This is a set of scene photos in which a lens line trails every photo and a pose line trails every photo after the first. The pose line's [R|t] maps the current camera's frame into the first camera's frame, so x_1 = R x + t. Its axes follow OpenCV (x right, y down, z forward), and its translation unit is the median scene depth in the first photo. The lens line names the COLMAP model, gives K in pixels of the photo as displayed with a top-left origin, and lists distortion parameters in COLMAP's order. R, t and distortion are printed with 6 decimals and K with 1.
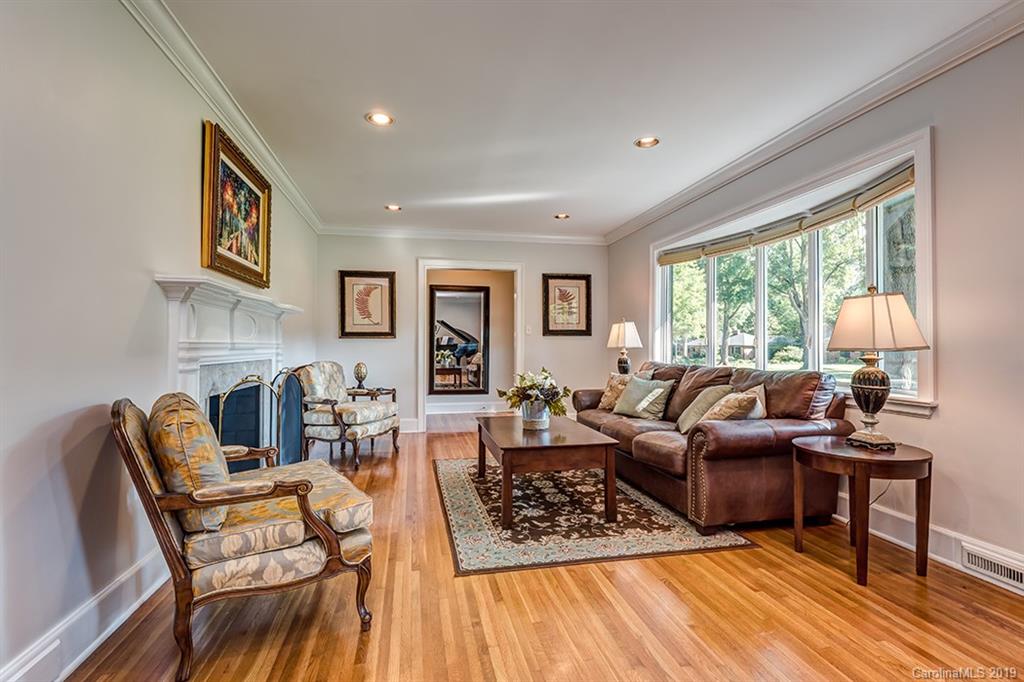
lens RADIAL K [[501.7, 0, 512.0], [0, 501.7, 341.0], [0, 0, 1]] dist [-0.002304, -0.000420]
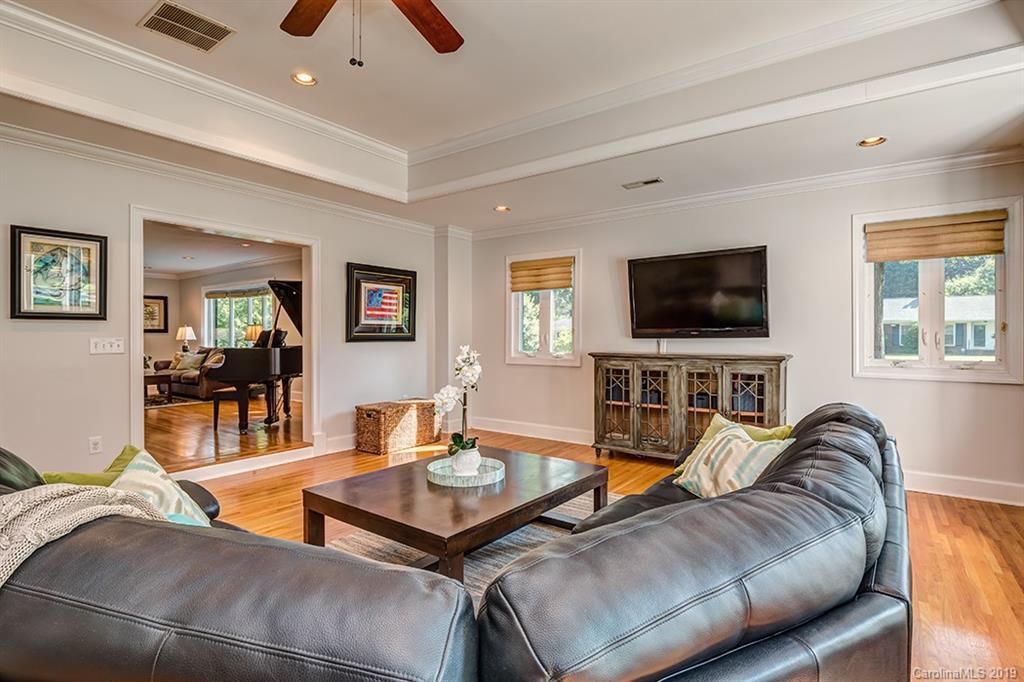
lens RADIAL K [[501.7, 0, 512.0], [0, 501.7, 341.0], [0, 0, 1]] dist [-0.002304, -0.000420]
pose [[0.746944, -0.009103, 0.664825, -0.143590], [-0.004122, 0.999824, 0.018322, -0.025155], [-0.664875, -0.016426, 0.746774, -1.480006]]
